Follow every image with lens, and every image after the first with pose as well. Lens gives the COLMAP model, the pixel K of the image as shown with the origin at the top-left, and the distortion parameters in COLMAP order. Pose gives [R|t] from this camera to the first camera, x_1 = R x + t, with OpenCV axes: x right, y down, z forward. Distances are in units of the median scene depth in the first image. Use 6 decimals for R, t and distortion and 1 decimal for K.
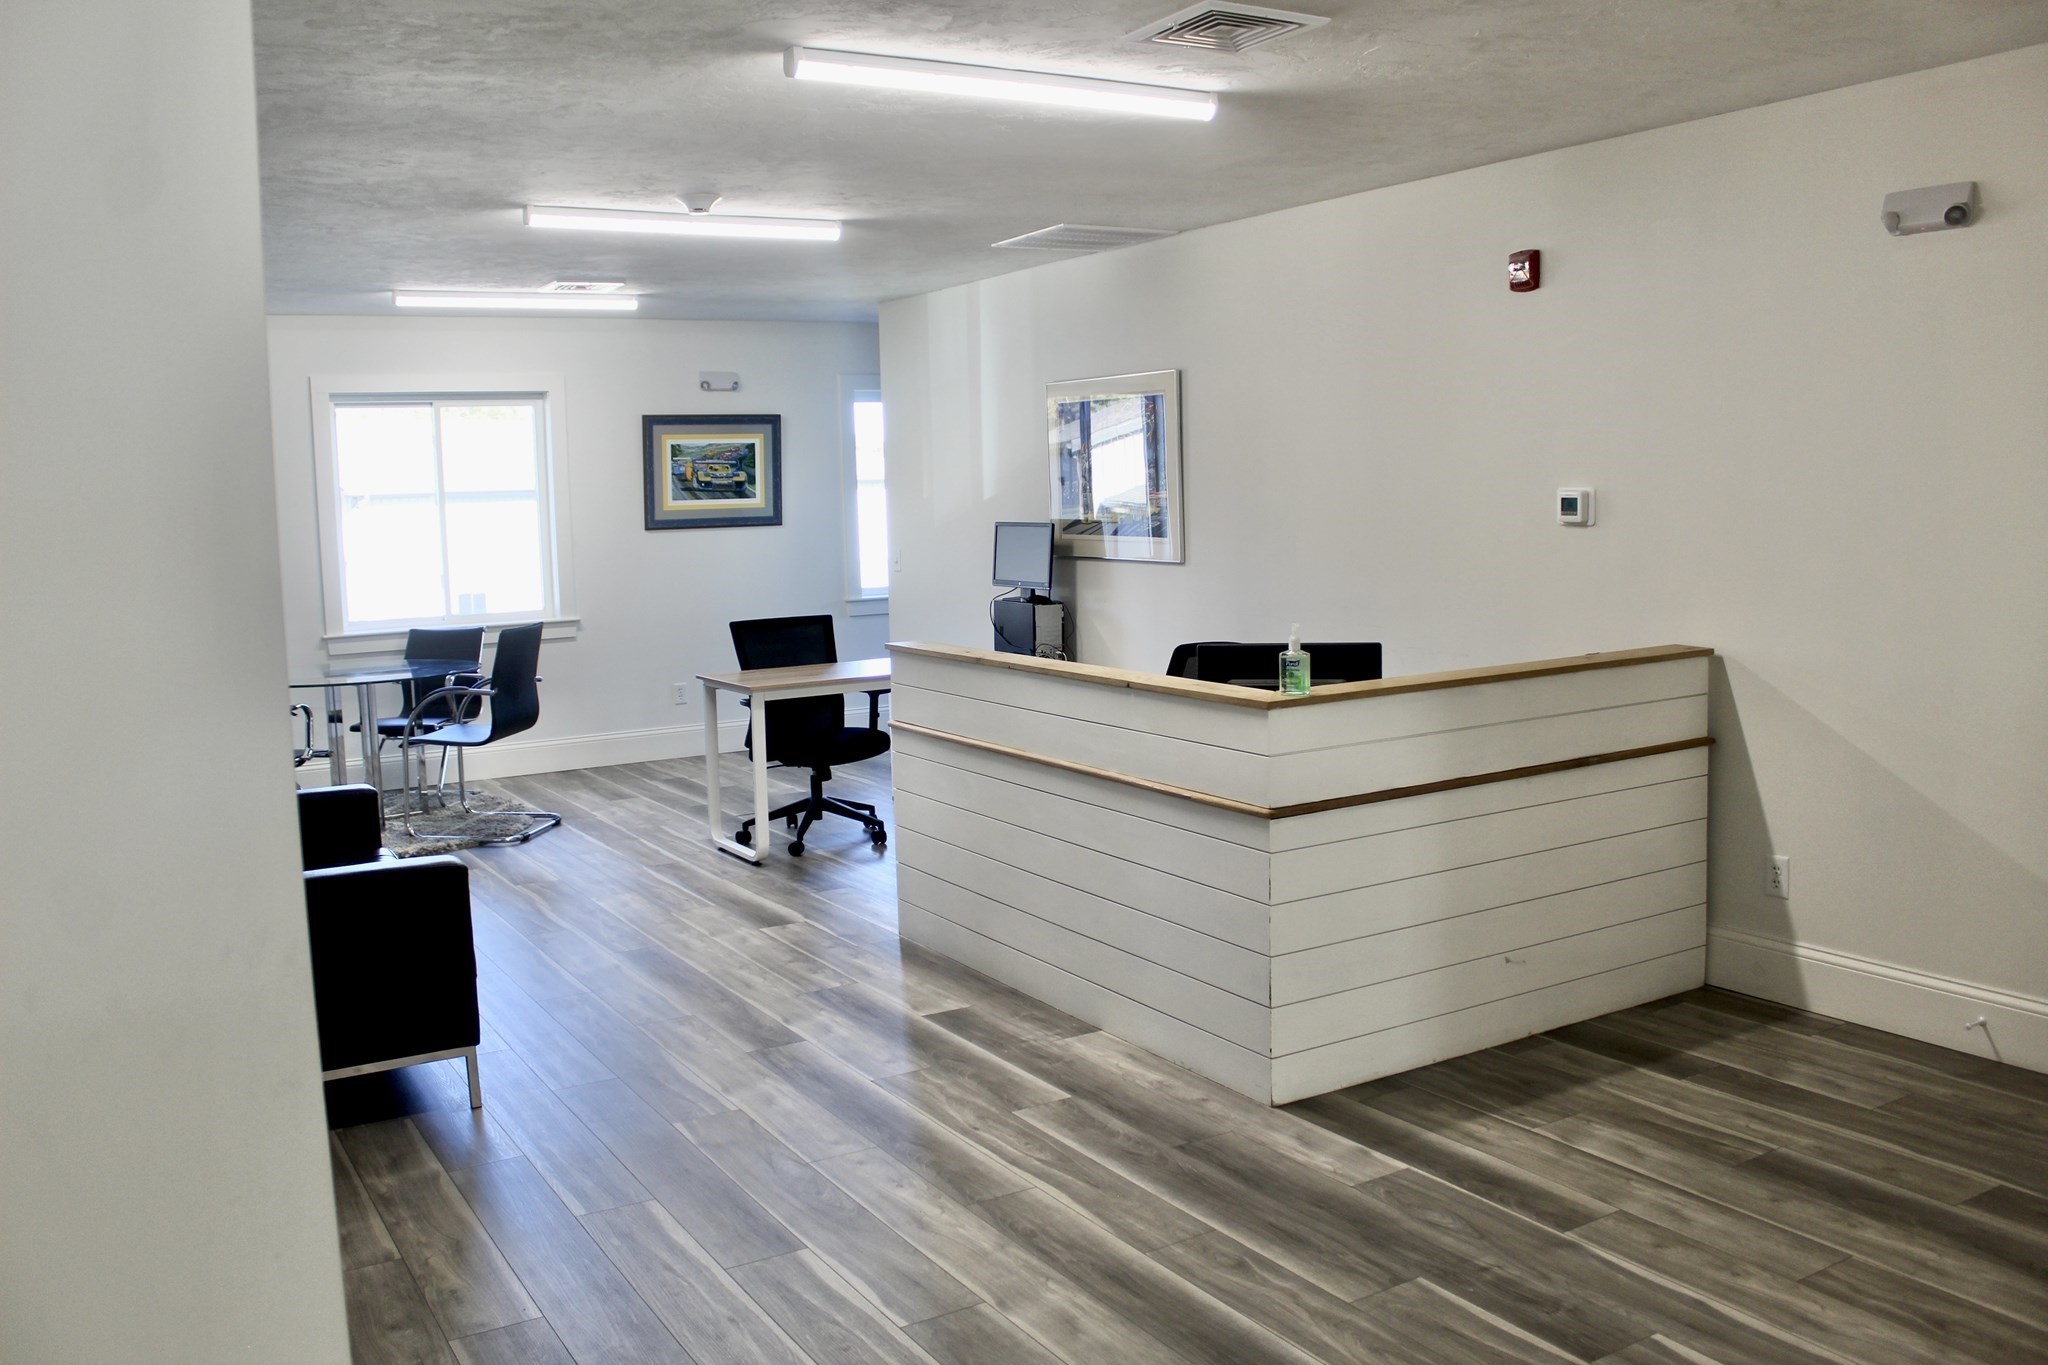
lens RADIAL K [[1707.9, 0, 1024.0], [0, 1707.9, 682.5], [0, 0, 1]] dist [-0.165829, 0.154265]
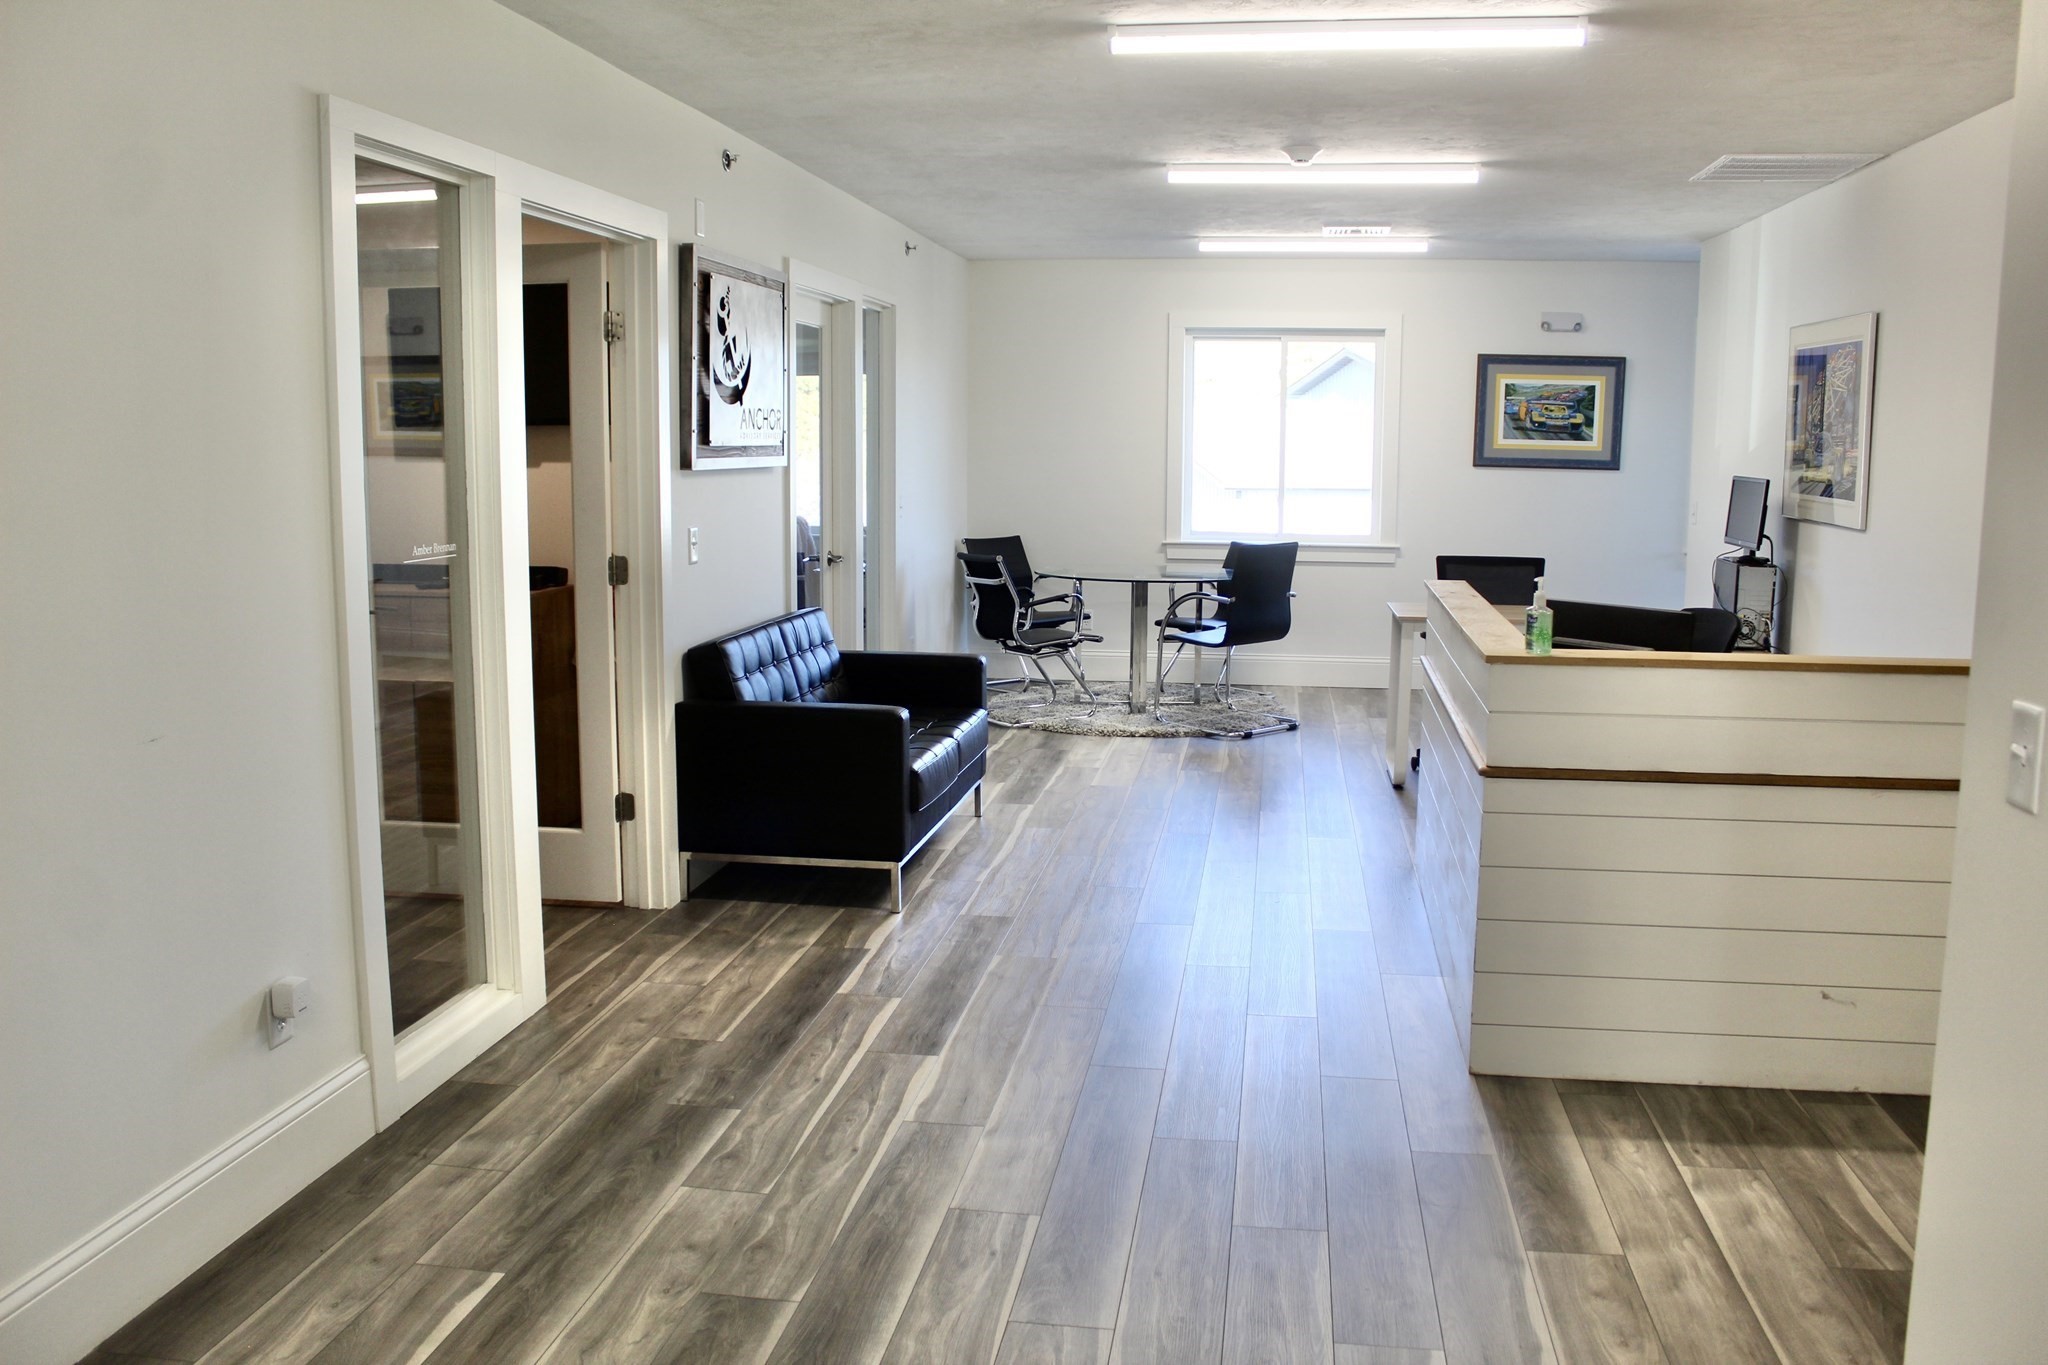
lens RADIAL K [[1707.9, 0, 1024.0], [0, 1707.9, 682.5], [0, 0, 1]] dist [-0.165829, 0.154265]
pose [[0.765660, 0.124906, -0.631001, 0.251339], [-0.101754, 0.992133, 0.072922, -0.007399], [0.635146, 0.008374, 0.772347, 0.042386]]
